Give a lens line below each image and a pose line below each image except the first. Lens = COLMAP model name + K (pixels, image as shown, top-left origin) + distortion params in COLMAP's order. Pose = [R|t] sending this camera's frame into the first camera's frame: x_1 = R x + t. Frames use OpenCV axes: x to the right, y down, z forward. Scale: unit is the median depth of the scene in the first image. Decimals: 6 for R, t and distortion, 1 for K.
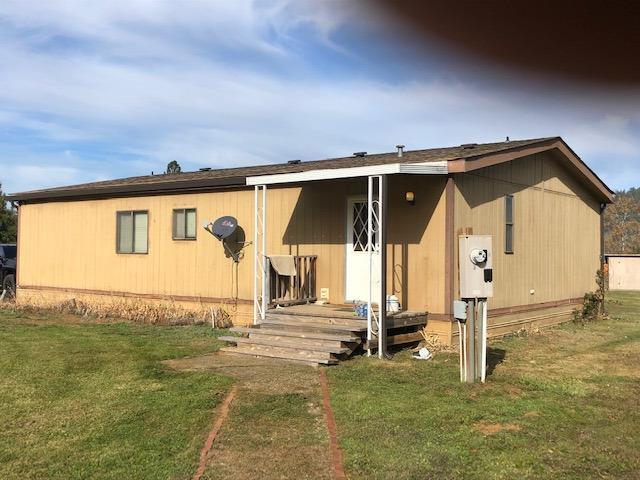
lens RADIAL K [[689.5, 0, 347.0], [0, 689.5, 231.7], [0, 0, 1]] dist [0.007209, 0.000000]
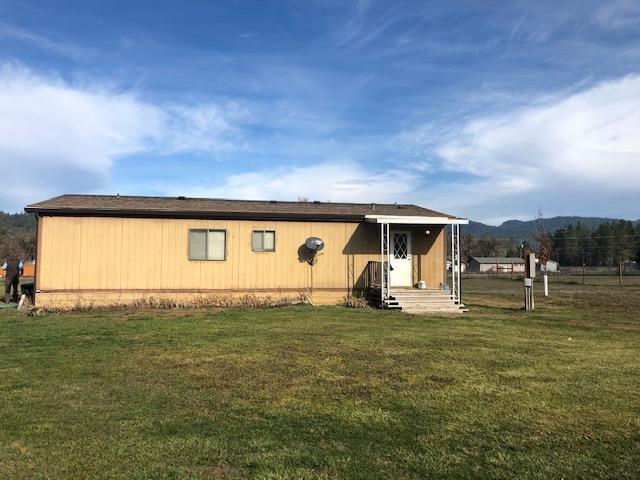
lens RADIAL K [[532.7, 0, 304.2], [0, 532.7, 239.7], [0, 0, 1]] dist [0.037755, -0.030040]
pose [[0.662222, 0.026594, 0.748836, -1.000394], [-0.021663, 0.999632, -0.016344, 0.003672], [-0.748994, -0.005399, 0.662554, 0.155382]]
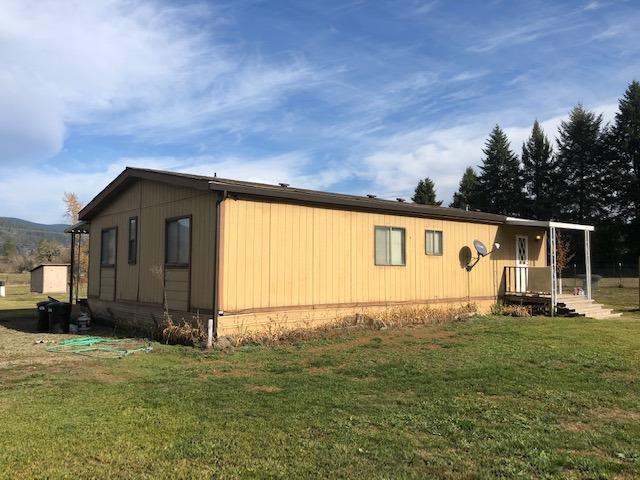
lens RADIAL K [[532.7, 0, 323.7], [0, 532.7, 235.8], [0, 0, 1]] dist [0.037755, -0.030040]
pose [[0.226716, 0.048838, 0.972736, -1.188768], [-0.033685, 0.998538, -0.042282, 0.024402], [-0.973378, -0.023180, 0.228029, 0.930208]]
